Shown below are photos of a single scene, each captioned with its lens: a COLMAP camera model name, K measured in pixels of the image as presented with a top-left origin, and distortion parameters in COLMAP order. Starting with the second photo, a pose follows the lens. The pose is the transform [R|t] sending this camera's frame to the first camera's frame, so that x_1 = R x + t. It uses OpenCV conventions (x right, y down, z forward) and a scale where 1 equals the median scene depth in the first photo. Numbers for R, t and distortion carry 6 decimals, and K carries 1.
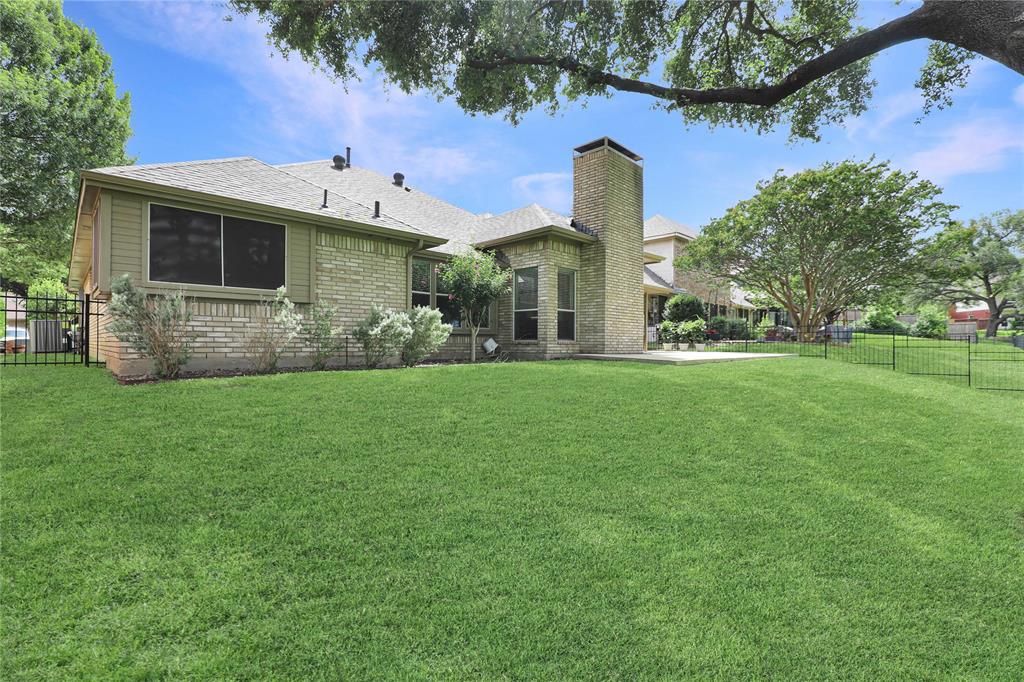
lens RADIAL K [[466.4, 0, 522.0], [0, 466.4, 346.3], [0, 0, 1]] dist [-0.024561, -0.000998]
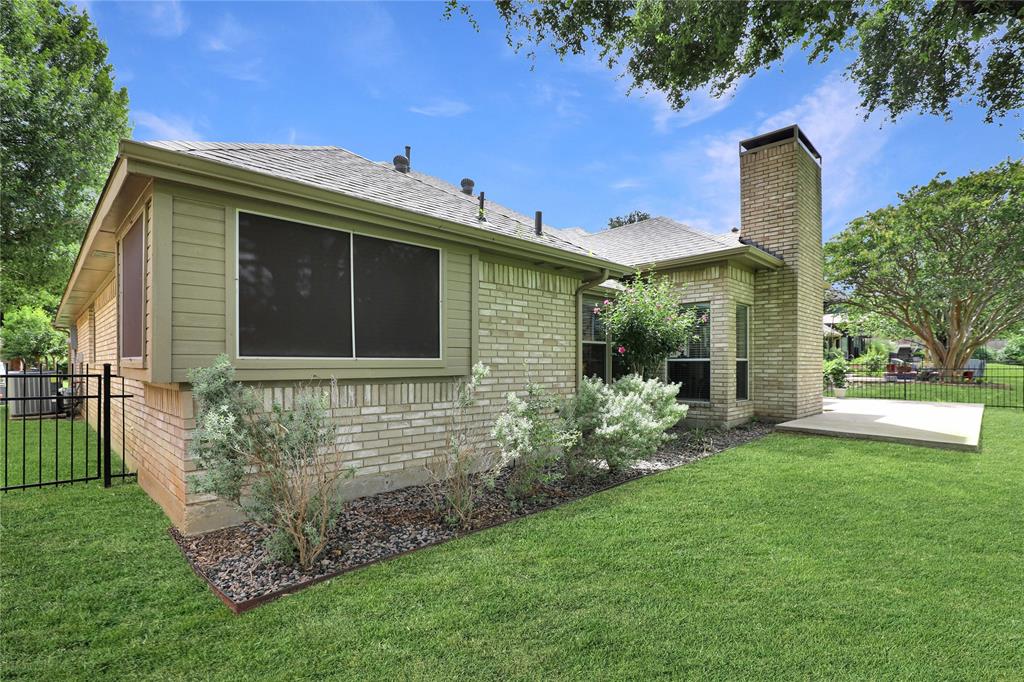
lens RADIAL K [[507.9, 0, 538.5], [0, 507.9, 367.2], [0, 0, 1]] dist [-0.026657, 0.002672]
pose [[0.999964, -0.006893, -0.004937, -0.236356], [0.006833, 0.999903, -0.012139, -0.061558], [0.005020, 0.012104, 0.999914, 0.212920]]
